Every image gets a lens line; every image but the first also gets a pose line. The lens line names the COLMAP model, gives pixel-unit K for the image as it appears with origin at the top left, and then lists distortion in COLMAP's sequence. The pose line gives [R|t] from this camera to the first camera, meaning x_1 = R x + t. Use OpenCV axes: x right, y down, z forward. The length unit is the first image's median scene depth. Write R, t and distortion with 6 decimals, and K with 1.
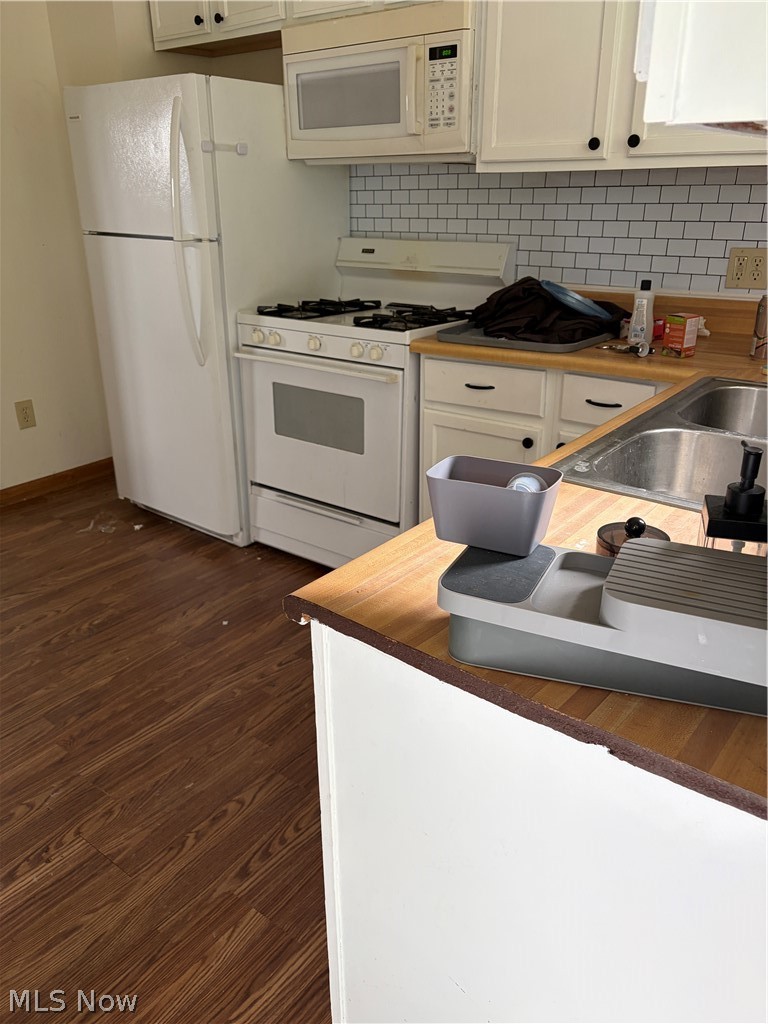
lens RADIAL K [[773.0, 0, 384.0], [0, 773.0, 512.0], [0, 0, 1]] dist [0.065692, -0.056233]
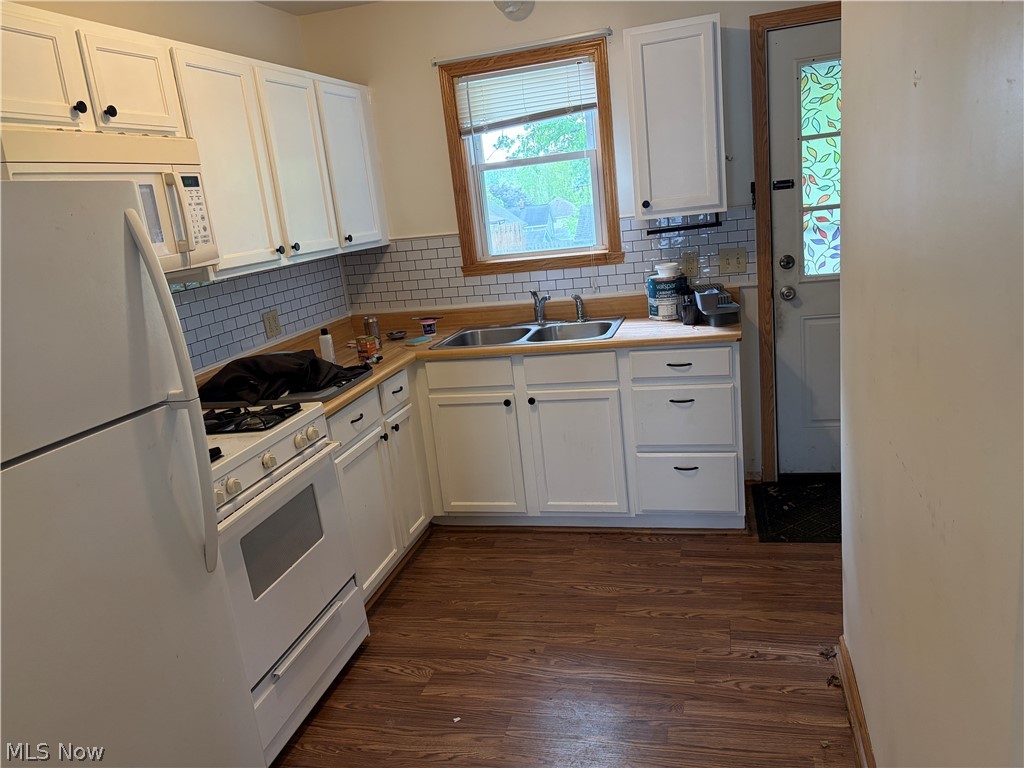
lens RADIAL K [[773.8, 0, 500.9], [0, 773.8, 384.5], [0, 0, 1]] dist [0.049933, -0.007974]
pose [[-0.376367, -0.168382, 0.911041, -1.053465], [0.458160, 0.820863, 0.340989, -0.500777], [-0.805256, 0.545740, -0.231800, 1.004113]]
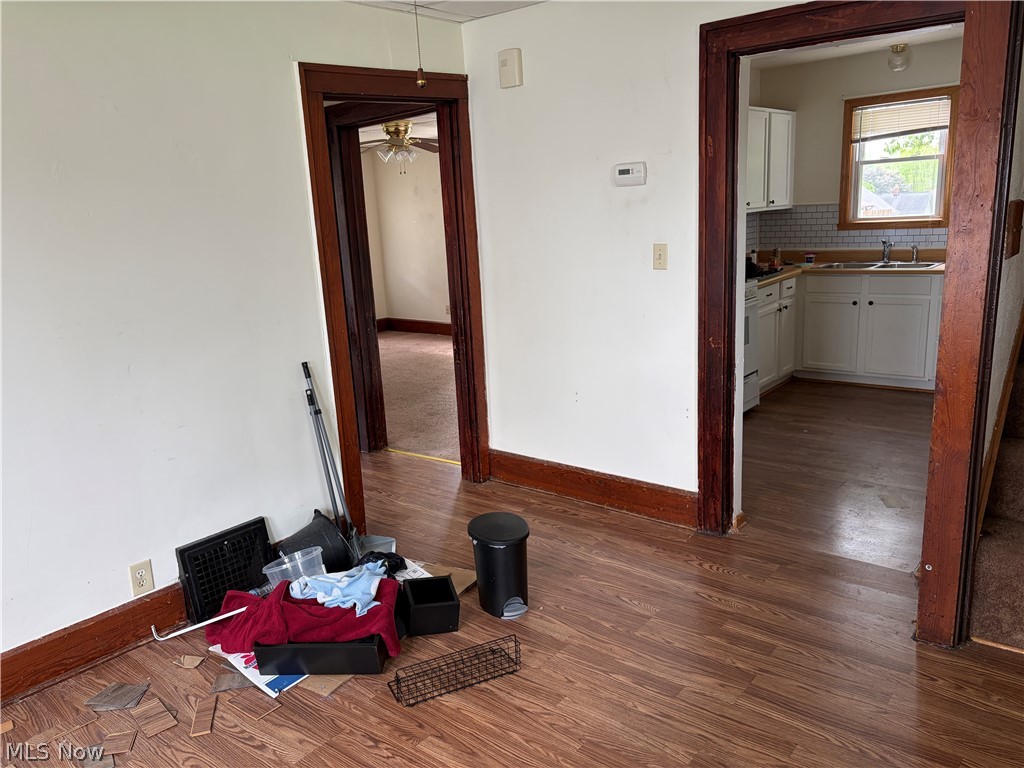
lens RADIAL K [[773.8, 0, 500.9], [0, 773.8, 384.5], [0, 0, 1]] dist [0.049933, -0.007974]
pose [[0.041357, -0.219177, 0.974808, -2.229086], [0.436385, 0.881630, 0.179713, -0.678901], [-0.898809, 0.417959, 0.132107, 1.452232]]
